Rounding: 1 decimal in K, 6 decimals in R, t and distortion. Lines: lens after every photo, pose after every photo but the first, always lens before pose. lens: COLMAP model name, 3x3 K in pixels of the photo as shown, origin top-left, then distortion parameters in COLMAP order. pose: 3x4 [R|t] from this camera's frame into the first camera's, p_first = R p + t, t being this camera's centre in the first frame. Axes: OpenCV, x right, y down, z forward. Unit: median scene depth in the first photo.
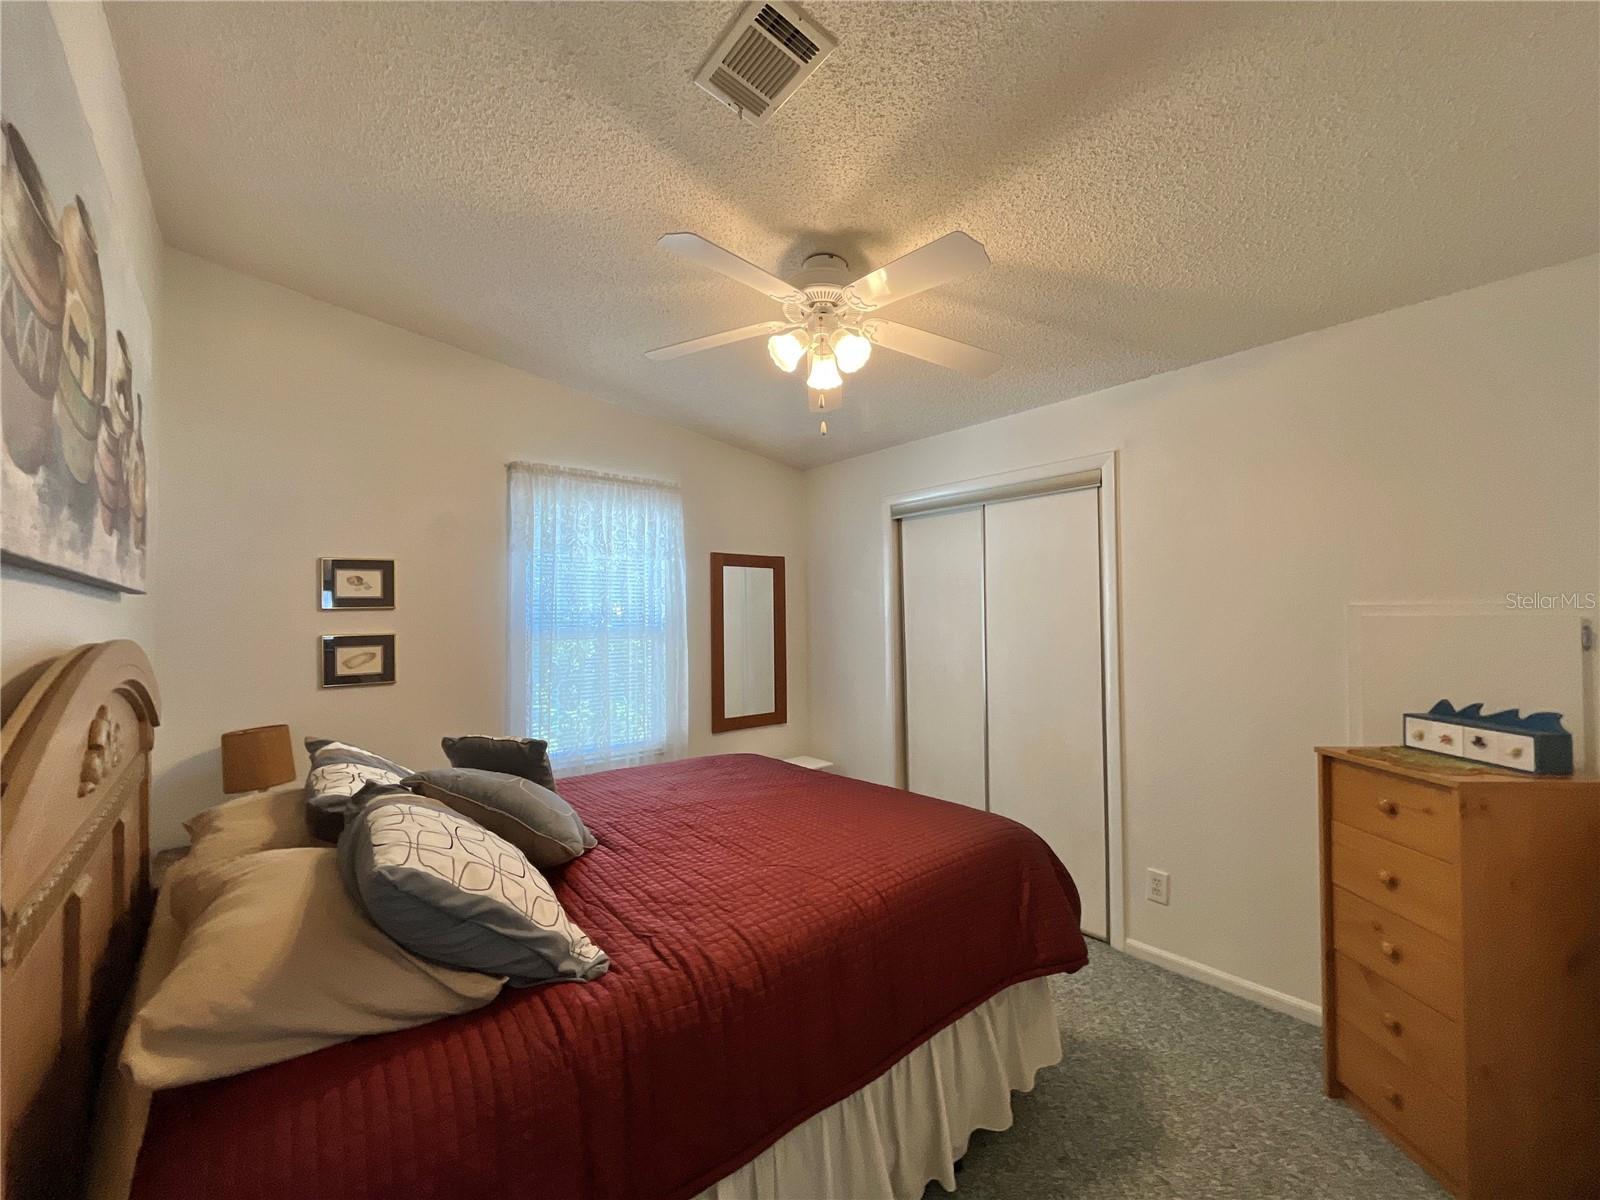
lens RADIAL K [[650.2, 0, 800.0], [0, 650.2, 600.0], [0, 0, 1]] dist [-0.002152, -0.000135]
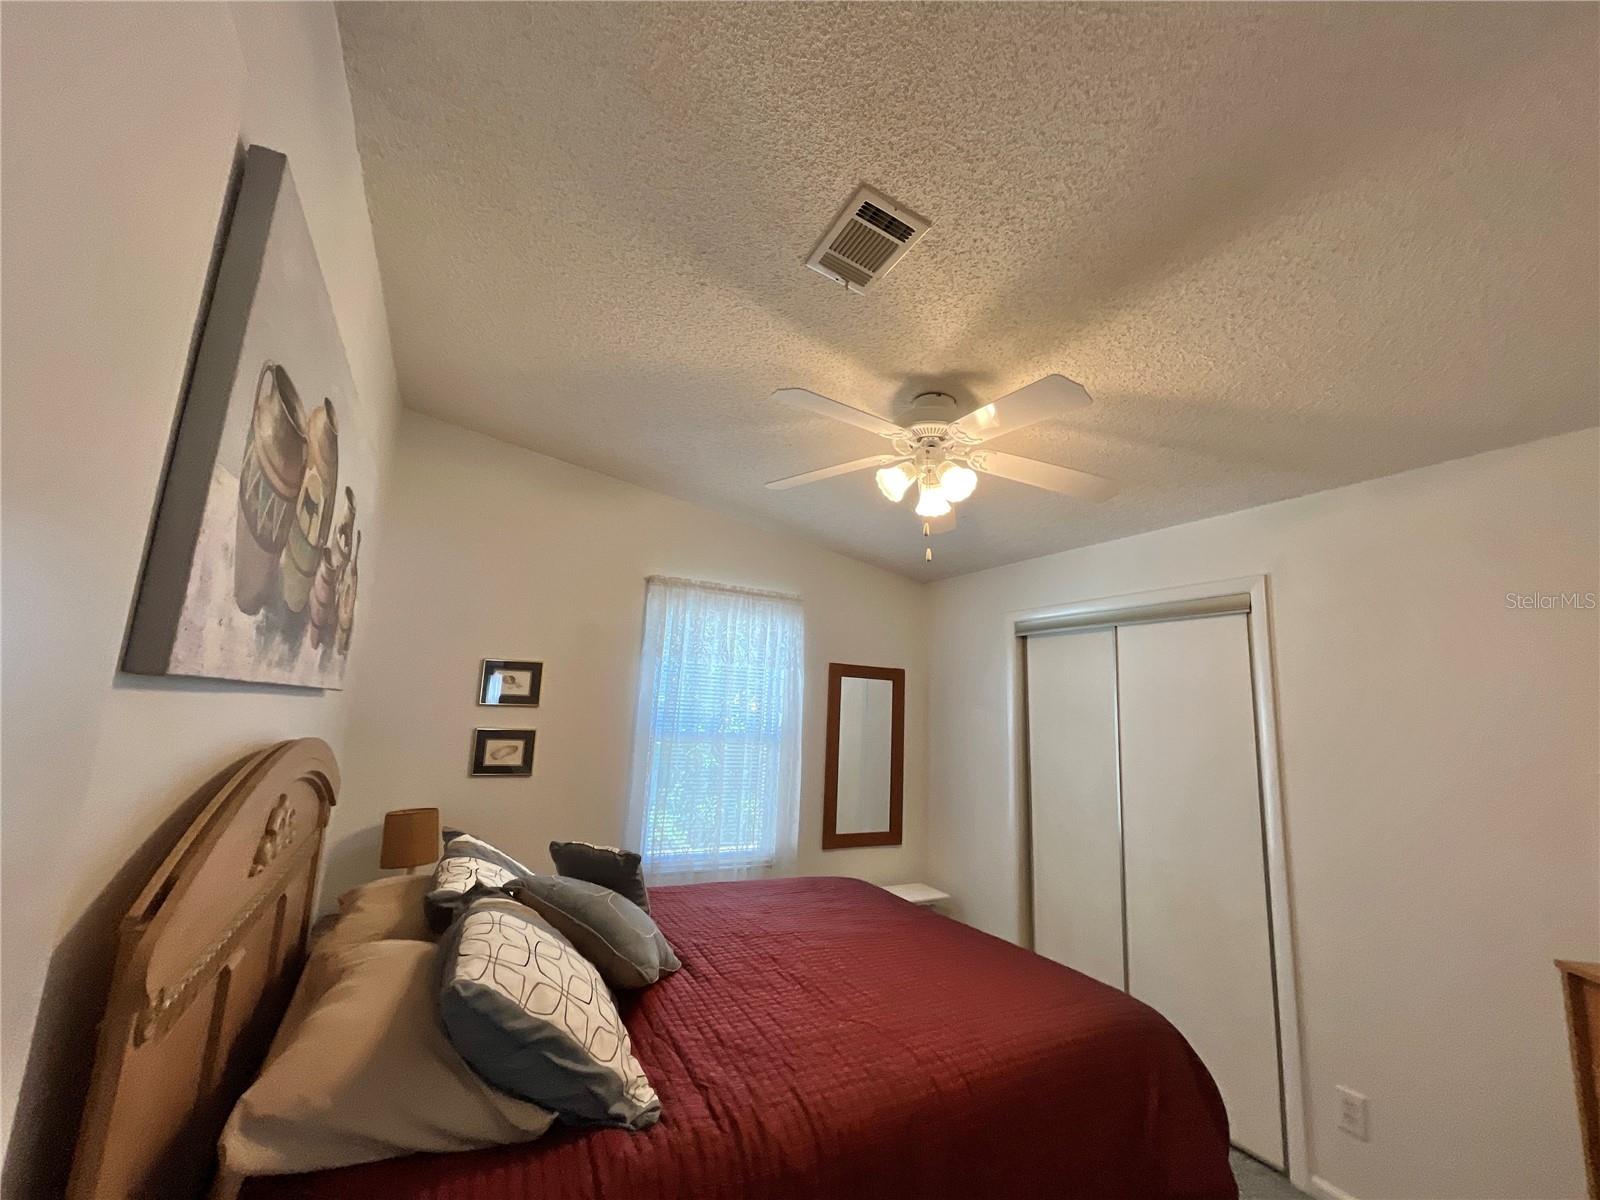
lens RADIAL K [[650.2, 0, 800.0], [0, 650.2, 600.0], [0, 0, 1]] dist [-0.002152, -0.000135]
pose [[0.977116, 0.020252, -0.211739, 0.064181], [-0.051820, 0.988129, -0.144624, -0.044345], [0.206296, 0.152287, 0.966566, -0.008147]]
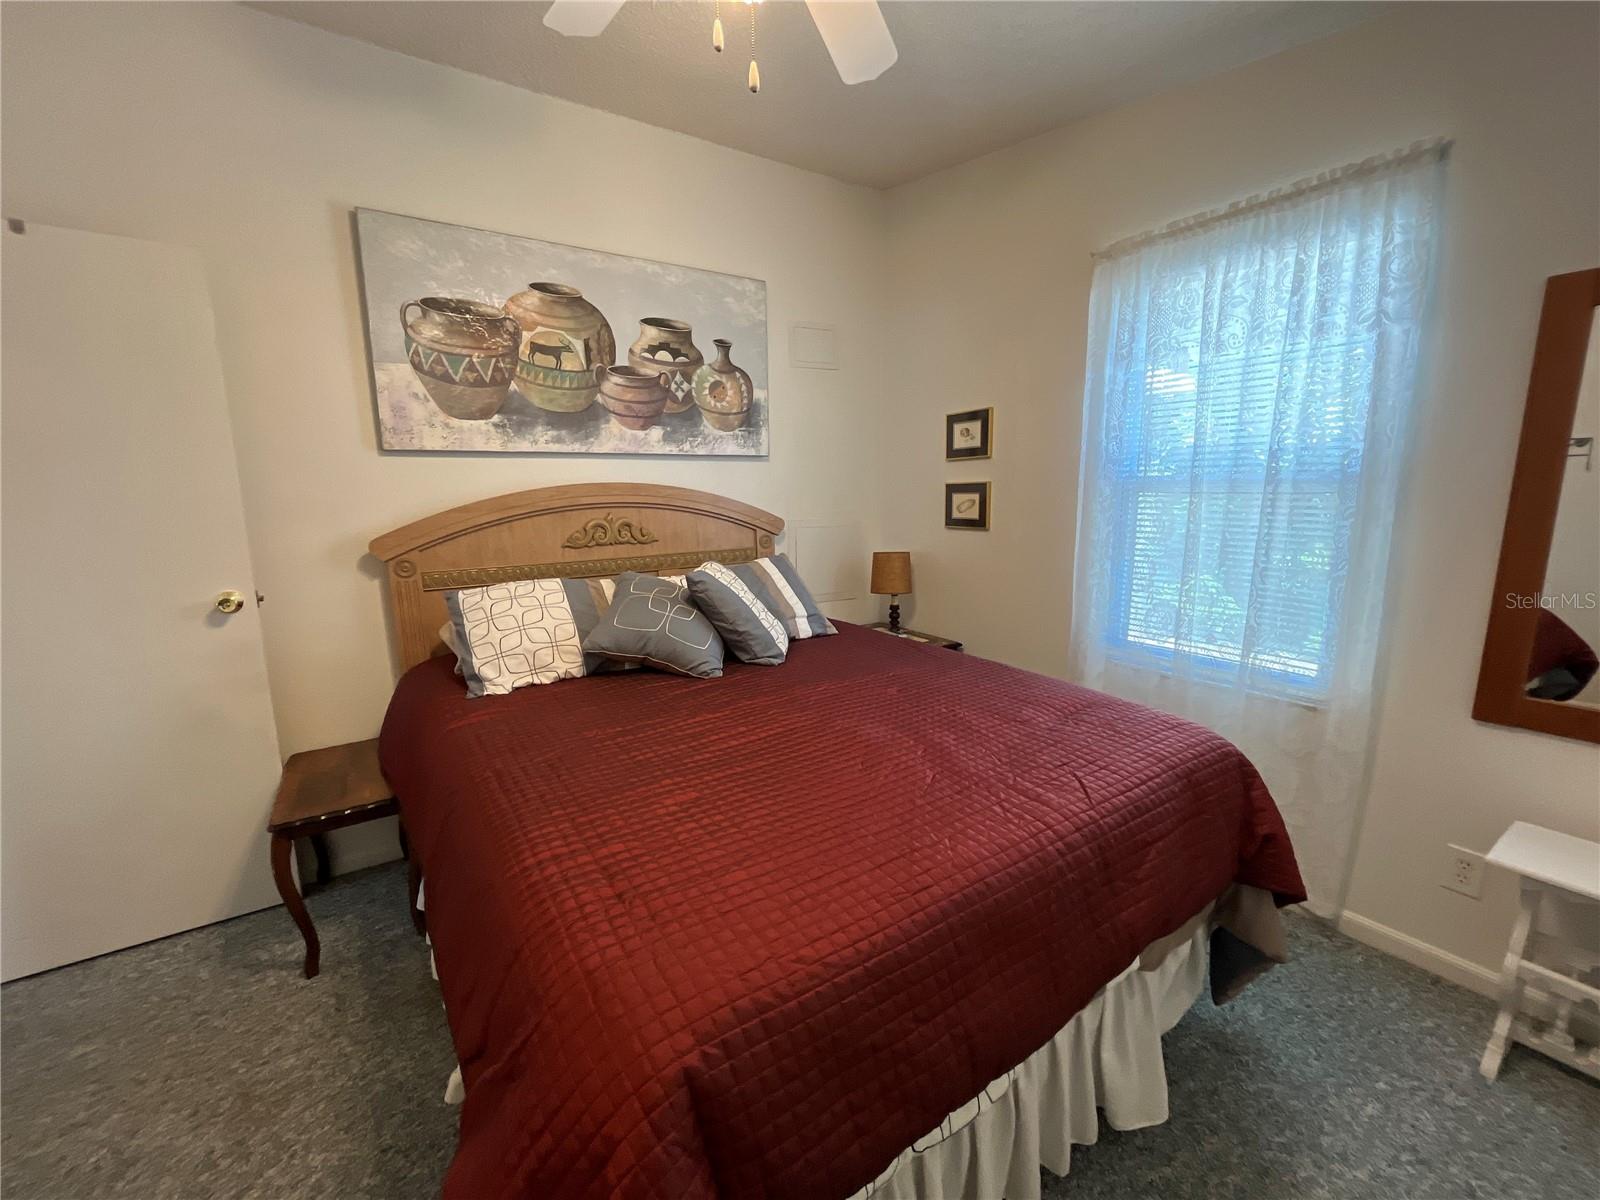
lens RADIAL K [[650.2, 0, 800.0], [0, 650.2, 600.0], [0, 0, 1]] dist [-0.002152, -0.000135]
pose [[-0.120641, 0.186390, -0.975041, 0.691694], [0.041189, 0.982309, 0.182683, 0.053398], [0.991841, -0.018122, -0.126184, 1.271770]]
